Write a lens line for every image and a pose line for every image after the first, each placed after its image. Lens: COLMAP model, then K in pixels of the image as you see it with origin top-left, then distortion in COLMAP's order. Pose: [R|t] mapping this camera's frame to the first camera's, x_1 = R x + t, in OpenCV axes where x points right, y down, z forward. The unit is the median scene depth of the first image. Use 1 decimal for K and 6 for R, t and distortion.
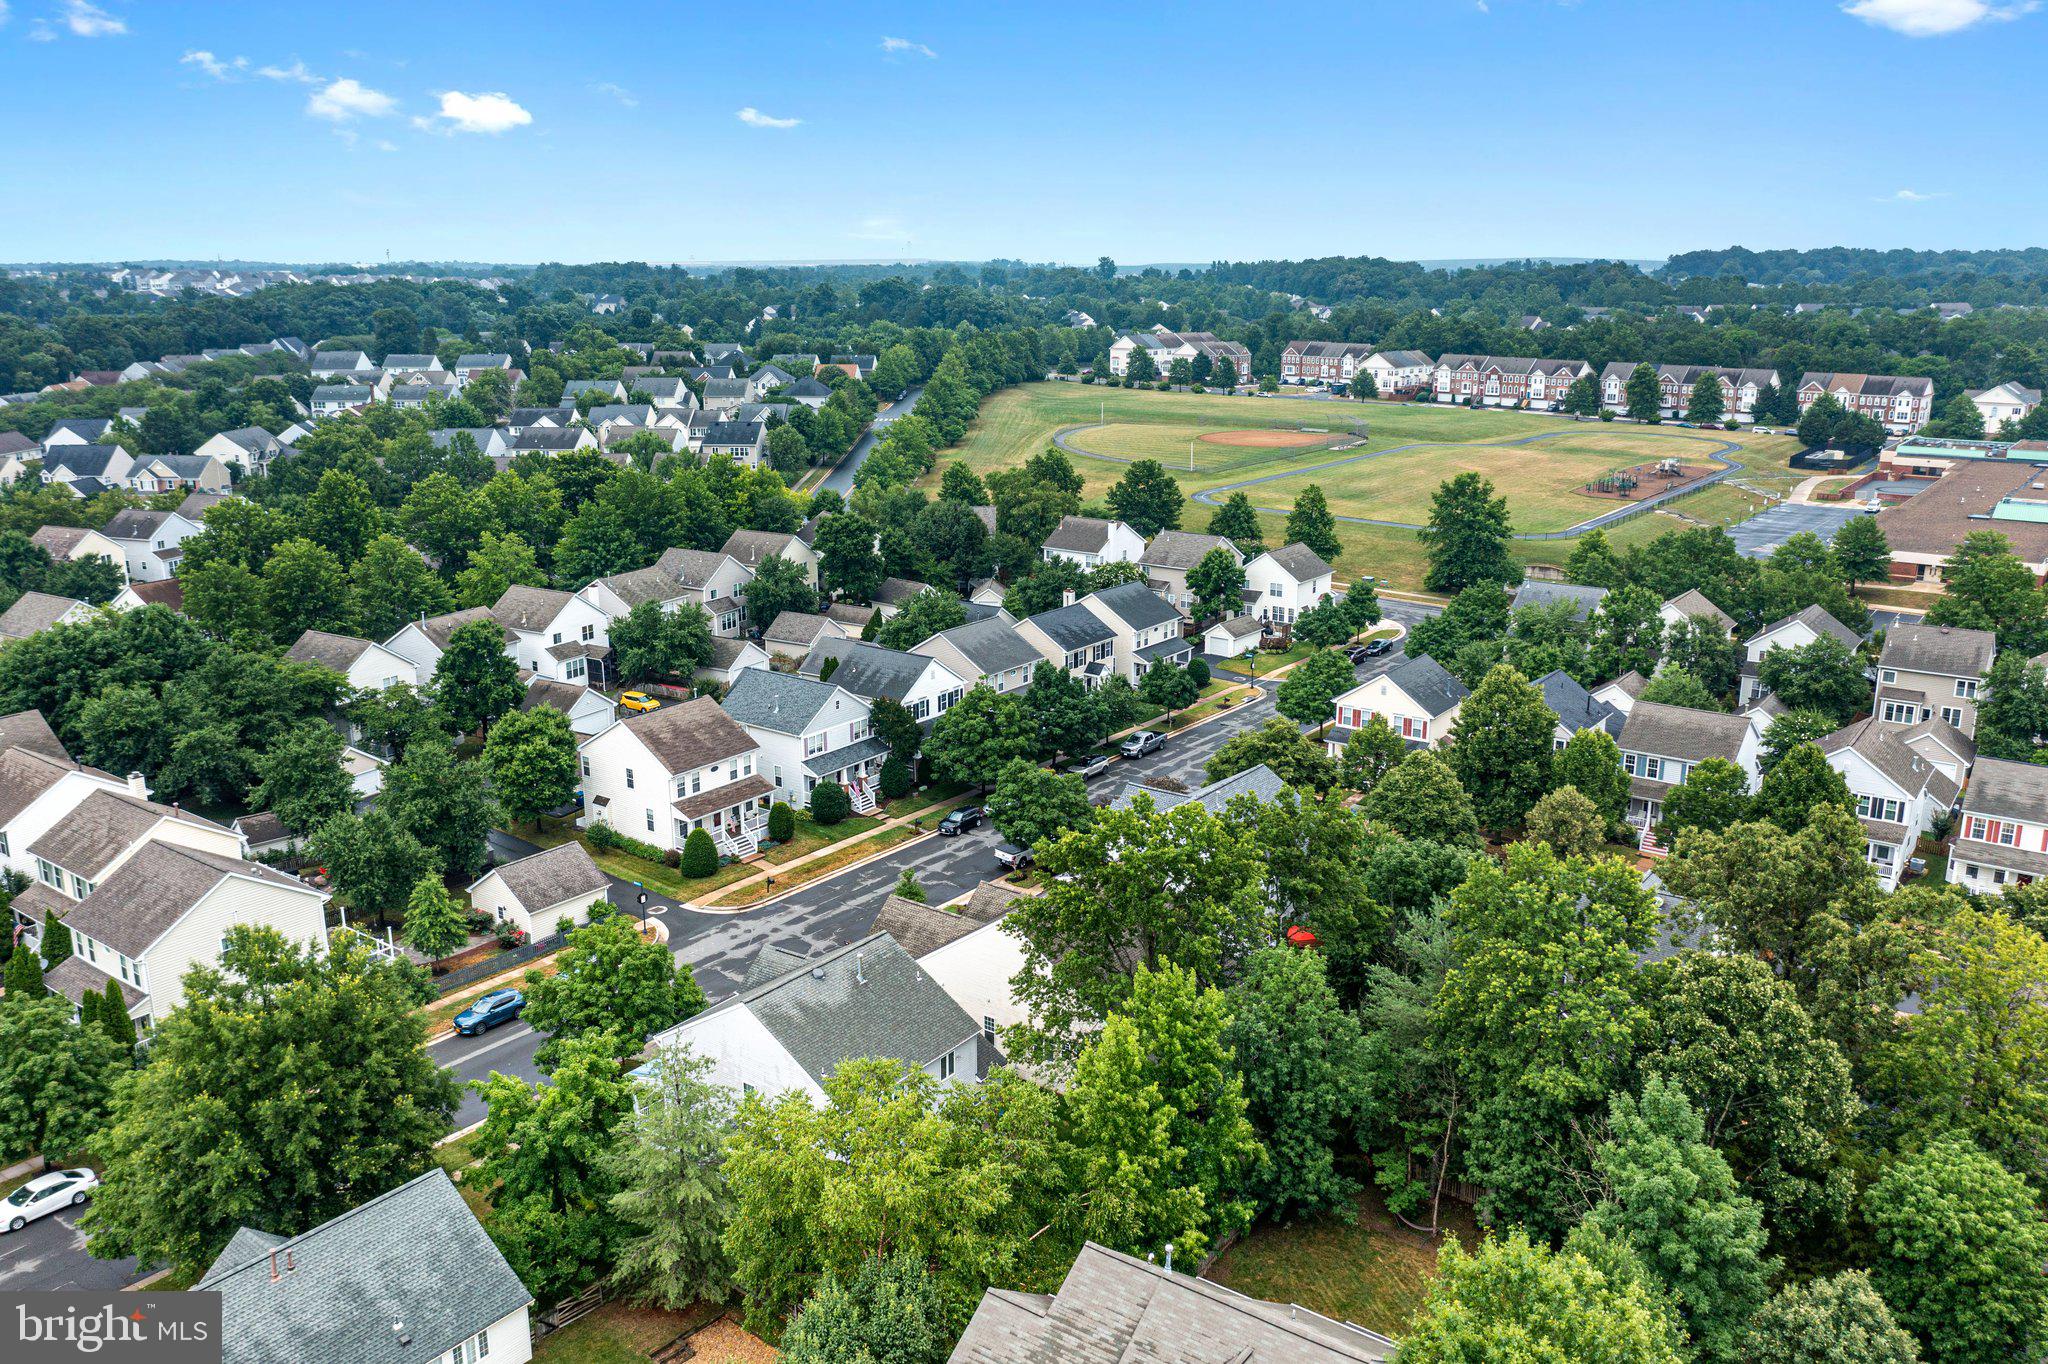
lens RADIAL K [[1624.7, 0, 1014.5], [0, 1624.7, 687.1], [0, 0, 1]] dist [-0.007863, -0.002157]
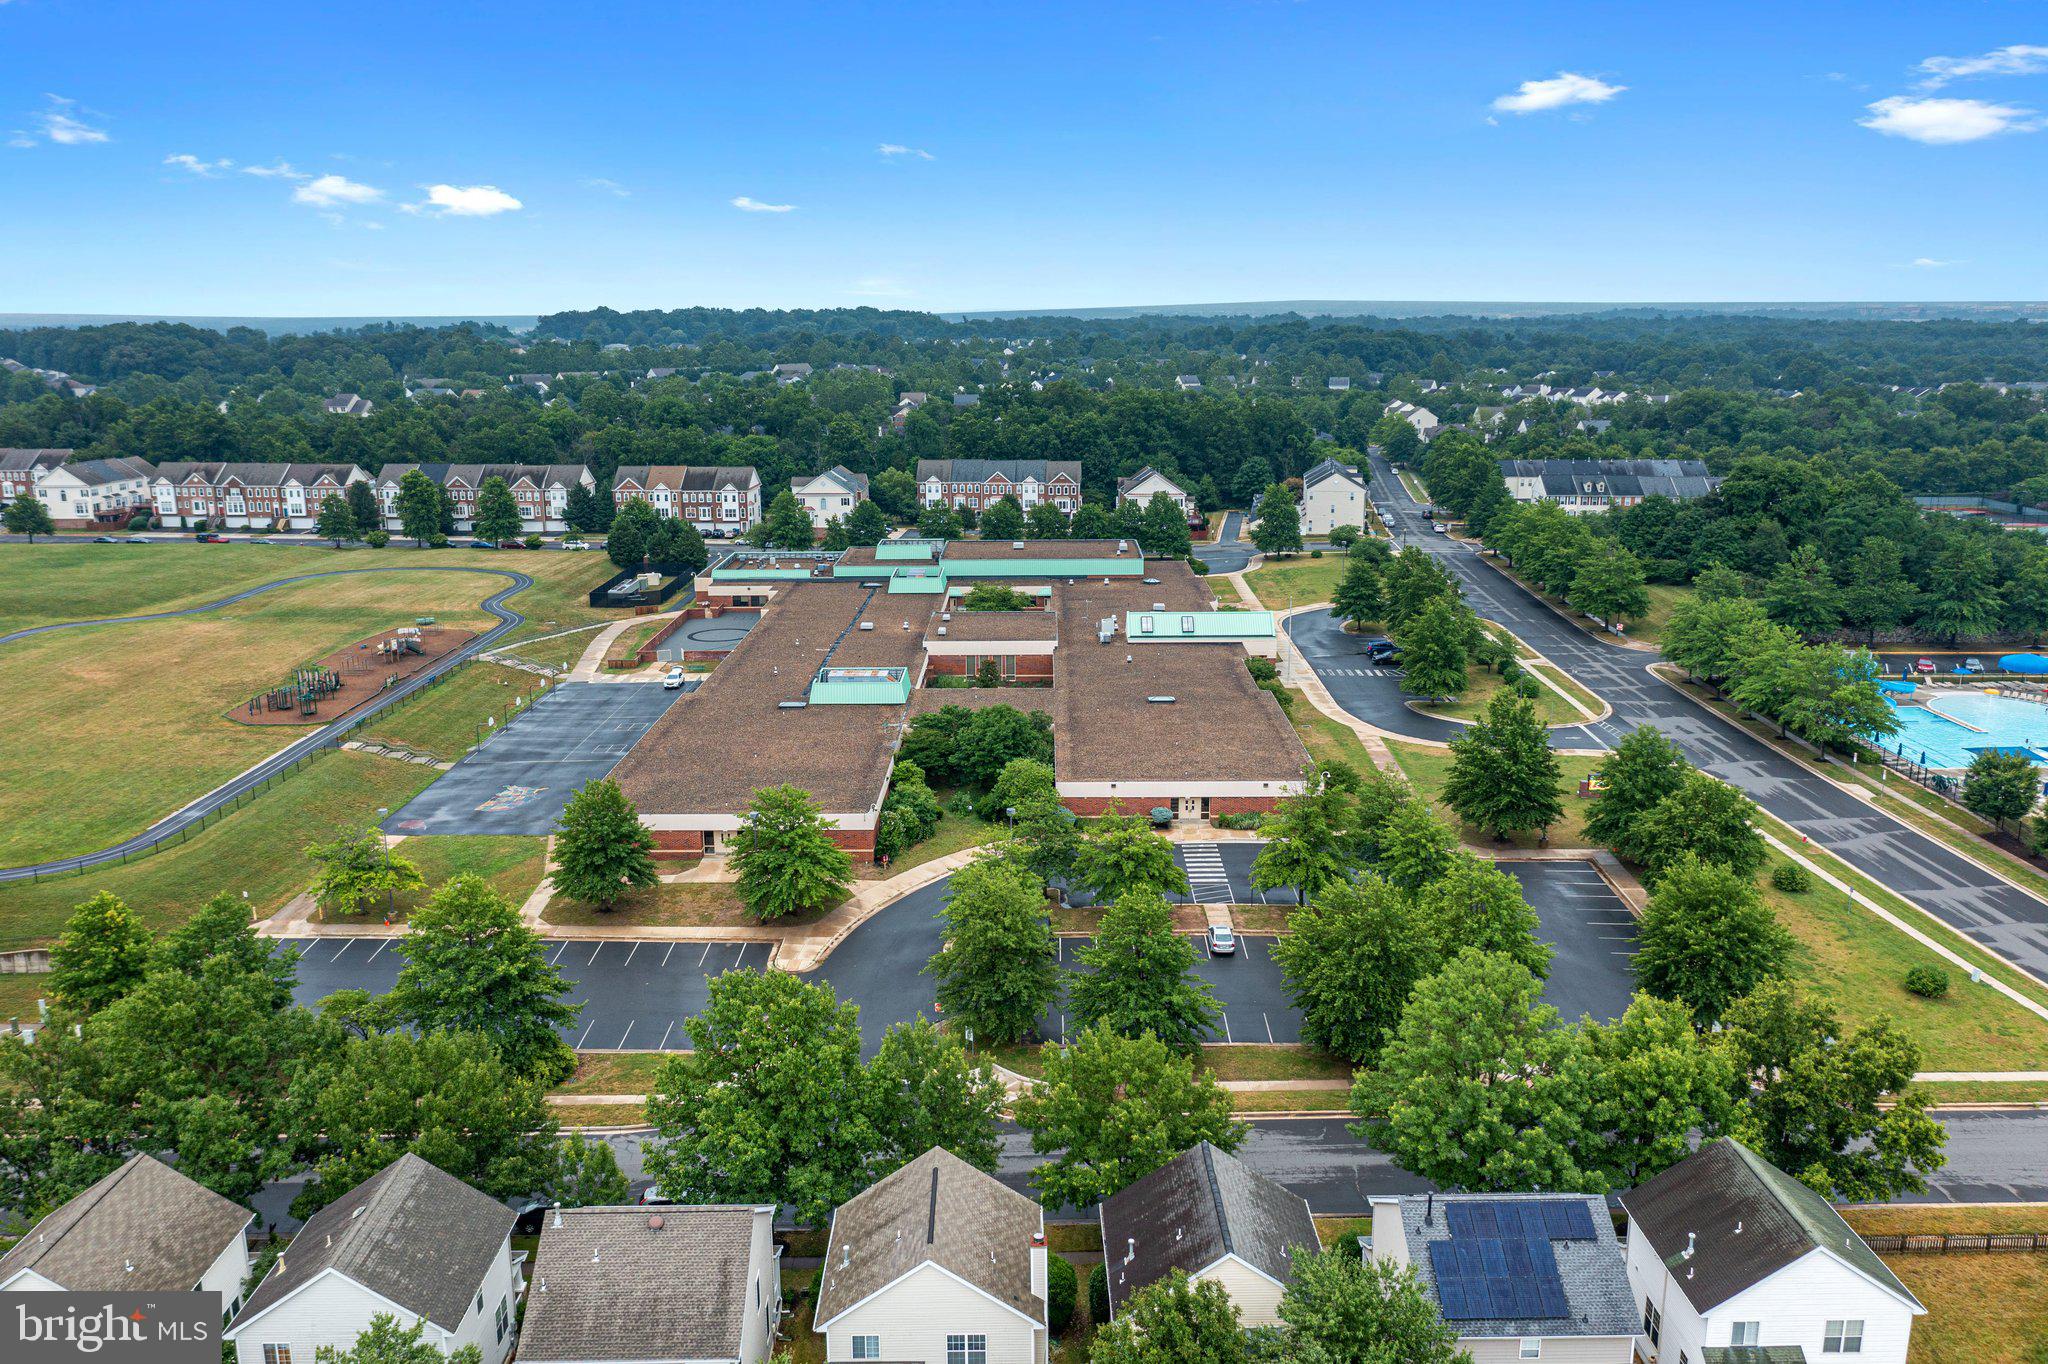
lens RADIAL K [[1624.7, 0, 1014.5], [0, 1624.7, 687.1], [0, 0, 1]] dist [-0.007863, -0.002157]
pose [[0.806116, -0.135078, 0.576134, 0.152723], [0.154511, 0.987871, 0.015424, -0.062441], [-0.571229, 0.076586, 0.817210, 0.209308]]
